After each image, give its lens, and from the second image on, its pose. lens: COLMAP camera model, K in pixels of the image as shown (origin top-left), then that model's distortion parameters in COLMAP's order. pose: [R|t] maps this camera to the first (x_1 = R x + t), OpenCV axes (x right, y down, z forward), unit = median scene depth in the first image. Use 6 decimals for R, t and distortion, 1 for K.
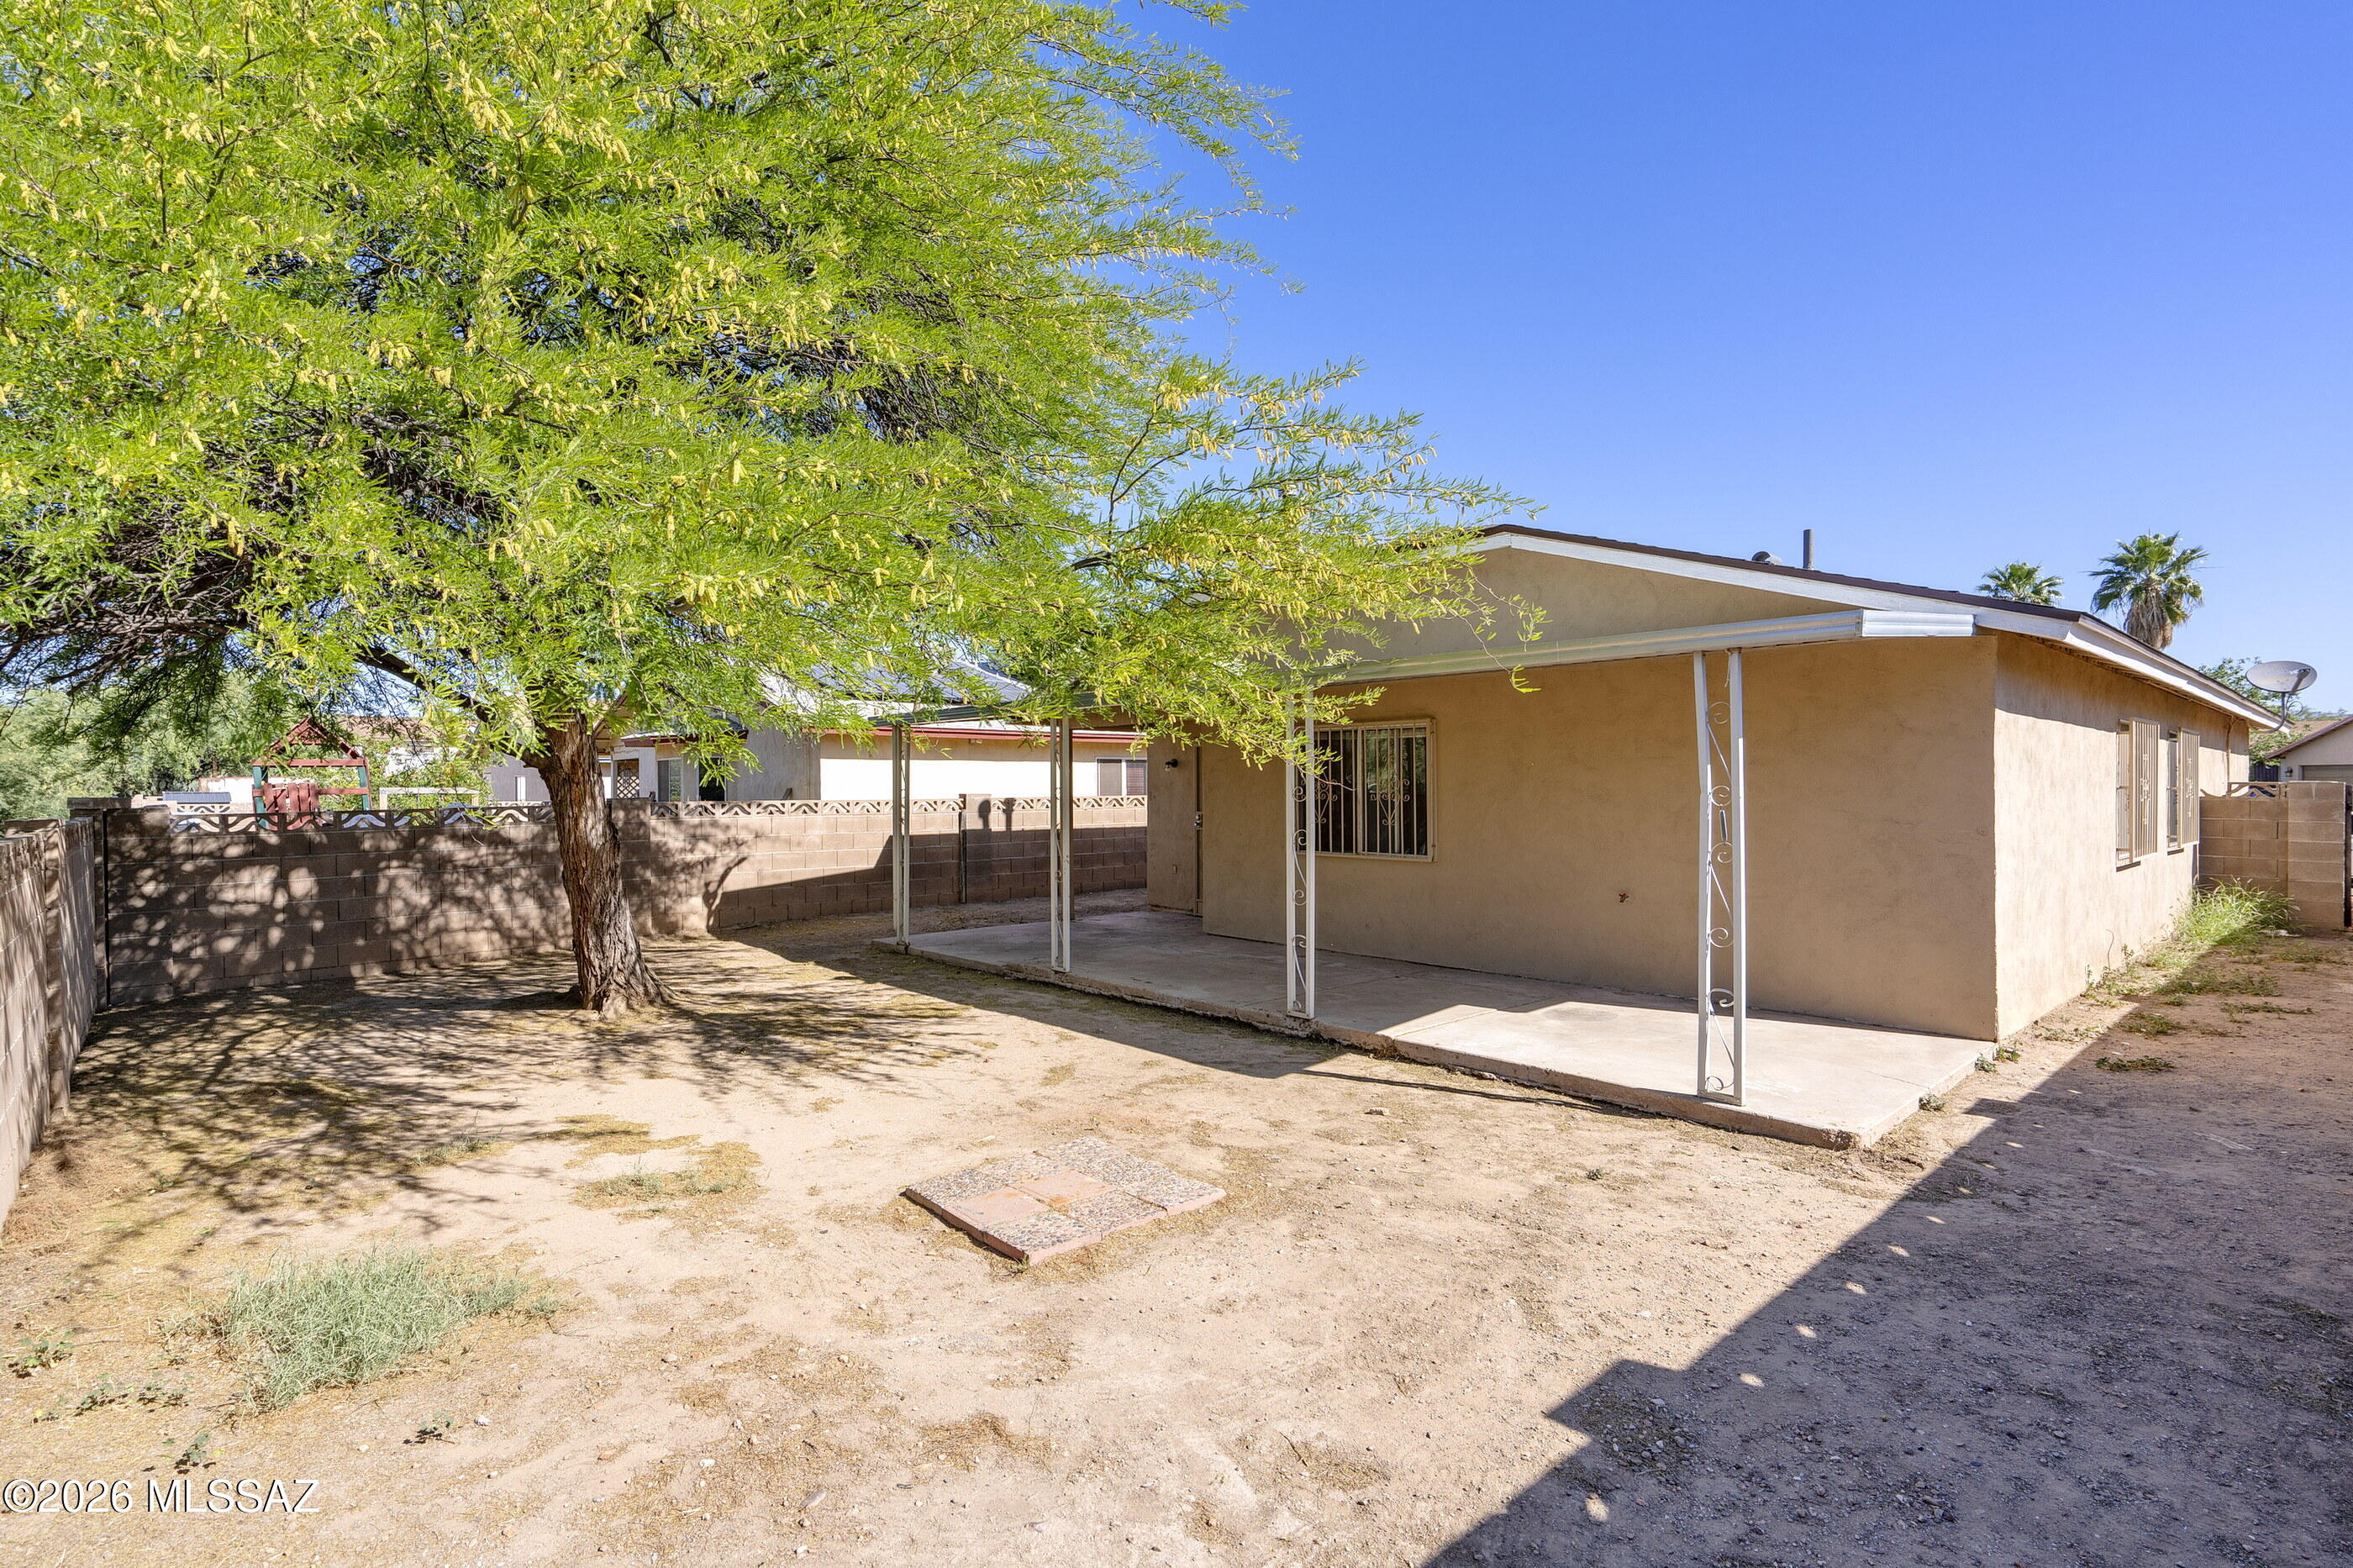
lens RADIAL K [[991.6, 0, 1183.1], [0, 991.6, 786.0], [0, 0, 1]] dist [-0.005785, 0.000398]
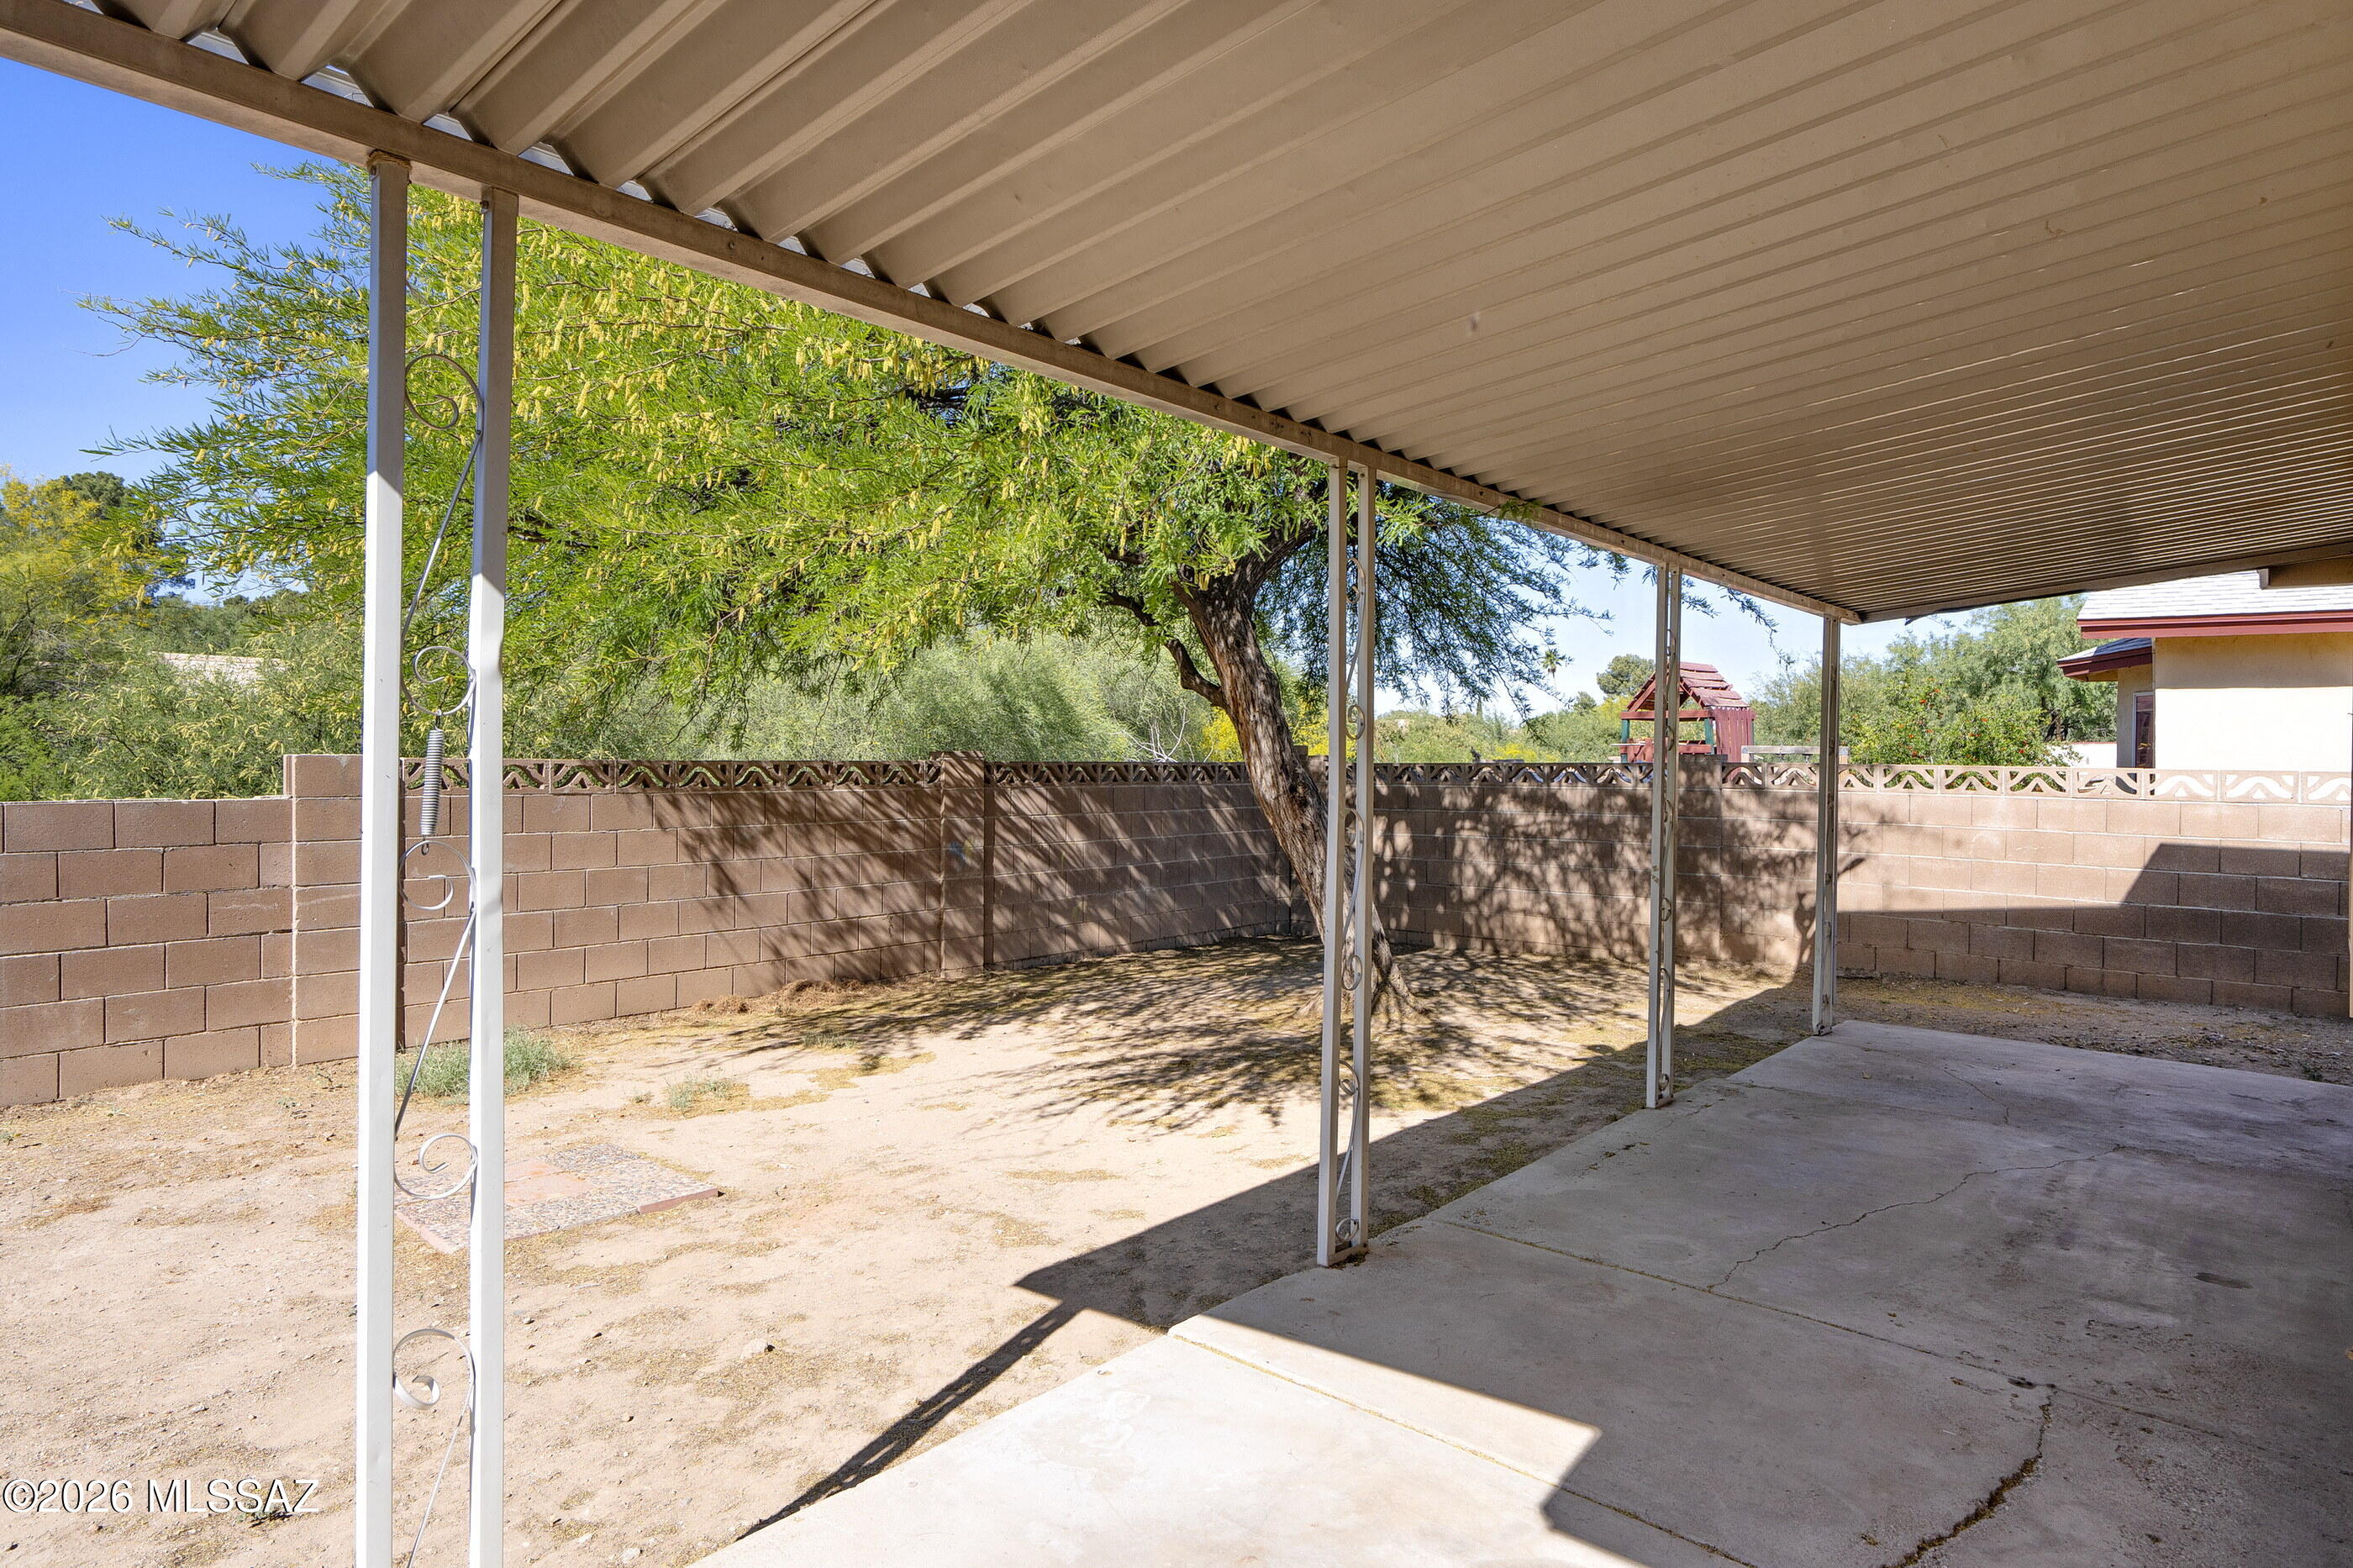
lens RADIAL K [[1546.3, 0, 1182.5], [0, 1546.3, 778.7], [0, 0, 1]] dist [0.006824, 0.004430]
pose [[0.111790, 0.023379, -0.993457, 0.516384], [-0.013691, 0.999665, 0.021984, 0.011948], [0.993638, 0.011144, 0.112072, 0.588147]]
